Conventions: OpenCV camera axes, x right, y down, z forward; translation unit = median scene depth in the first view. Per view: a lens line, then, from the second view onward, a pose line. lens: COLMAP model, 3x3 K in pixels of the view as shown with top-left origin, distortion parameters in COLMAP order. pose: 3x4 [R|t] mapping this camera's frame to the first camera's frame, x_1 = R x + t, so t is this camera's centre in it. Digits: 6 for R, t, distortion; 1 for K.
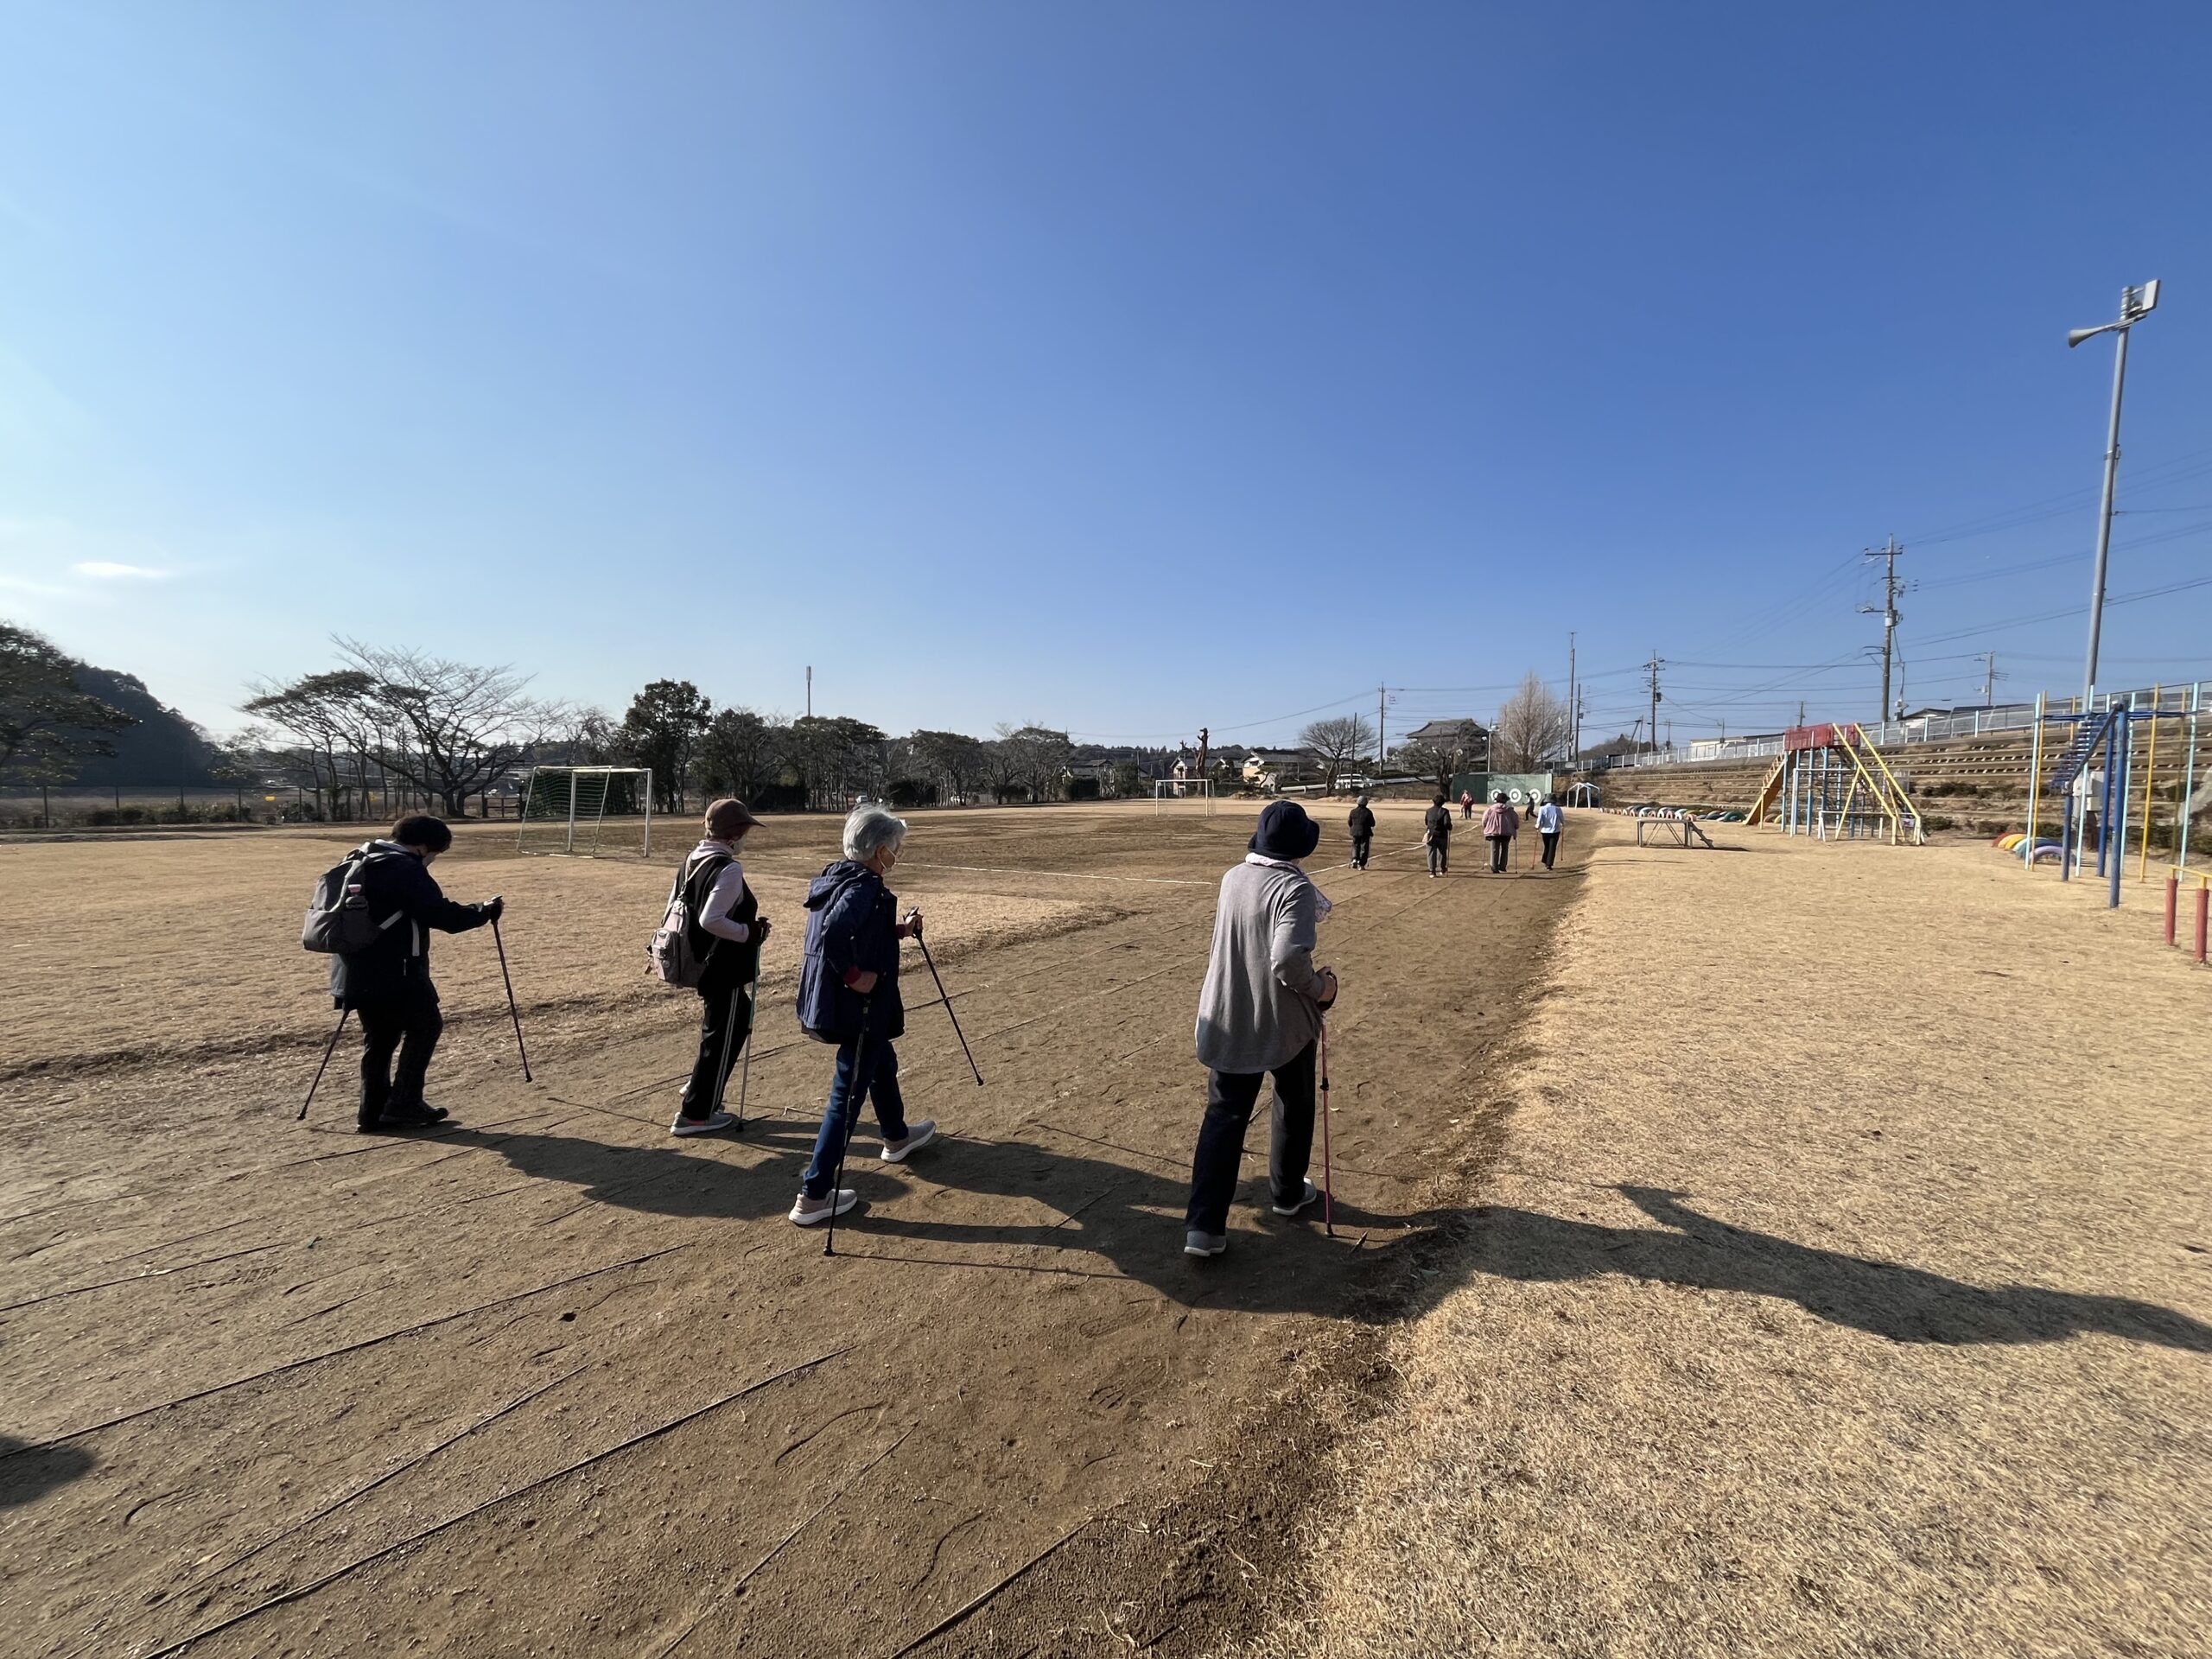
lens RADIAL K [[885.4, 0, 1106.0], [0, 885.4, 829.5], [0, 0, 1]] dist [-0.000525, 0.000122]
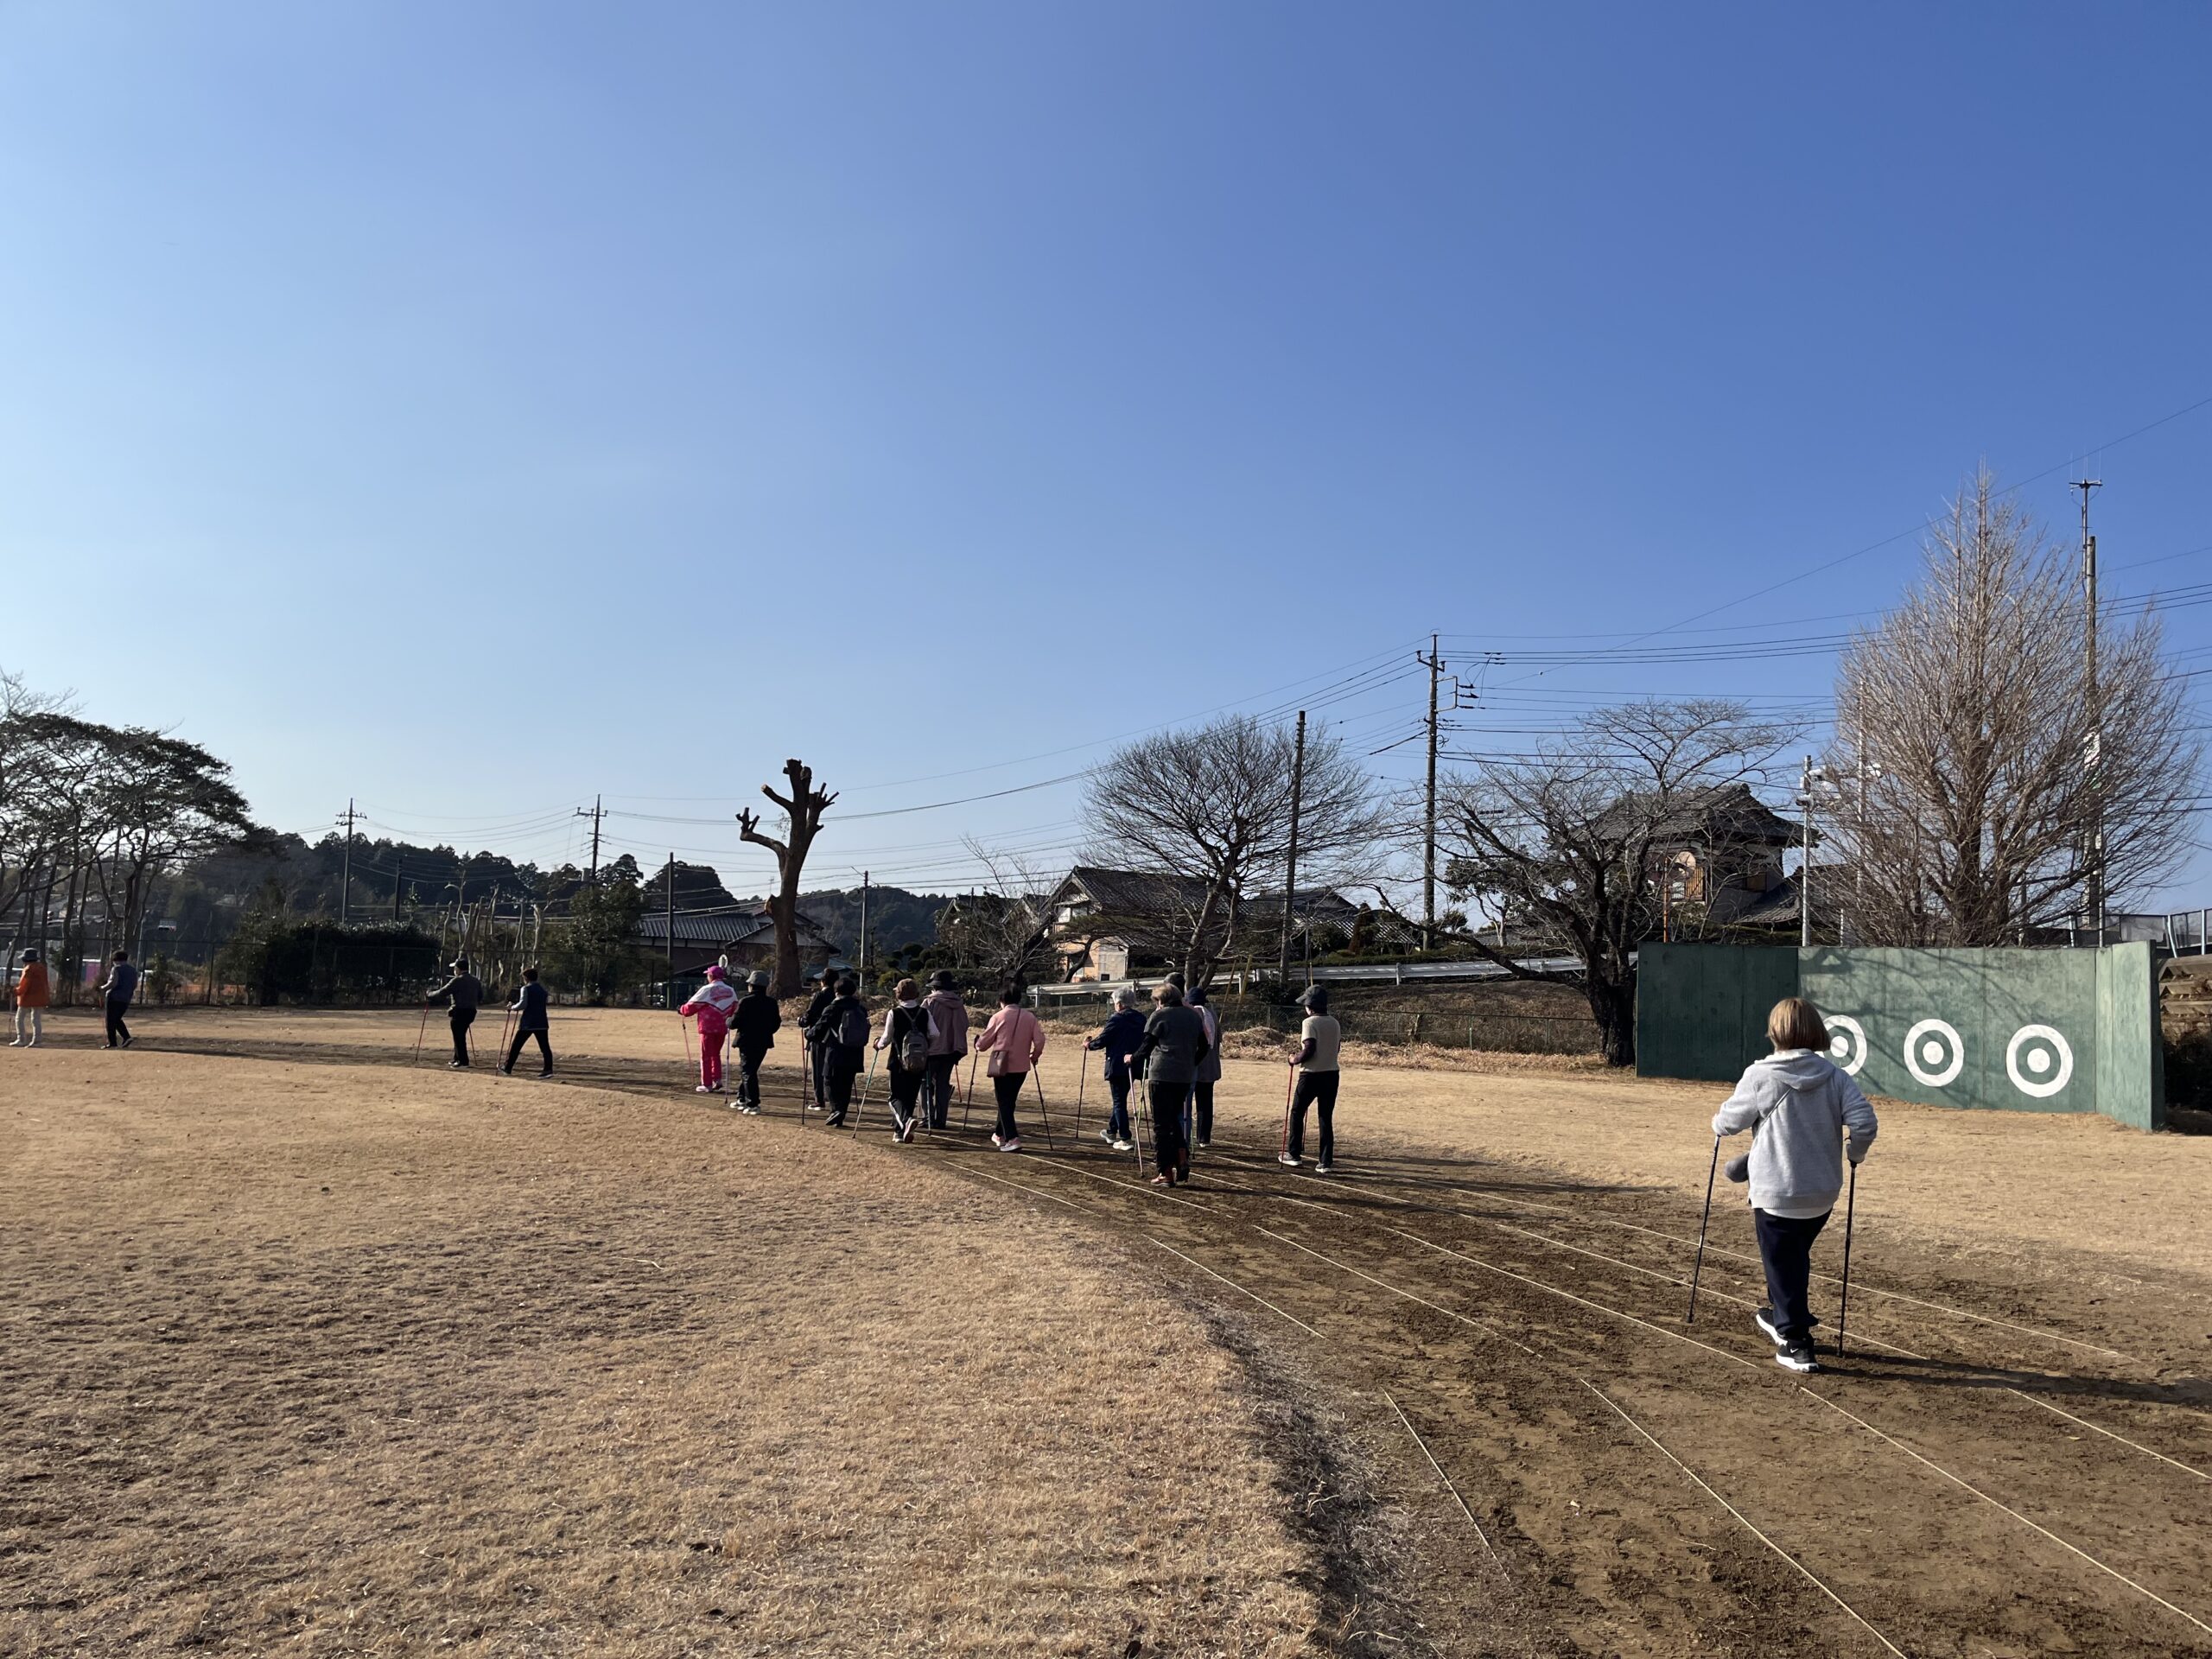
lens RADIAL K [[1695.9, 0, 1106.0], [0, 1695.9, 829.5], [0, 0, 1]] dist [0.069342, -0.109840]
pose [[0.999757, 0.019030, 0.011164, 0.220853], [-0.017344, 0.990638, -0.135409, -0.027429], [-0.013636, 0.135182, 0.990727, 0.502310]]
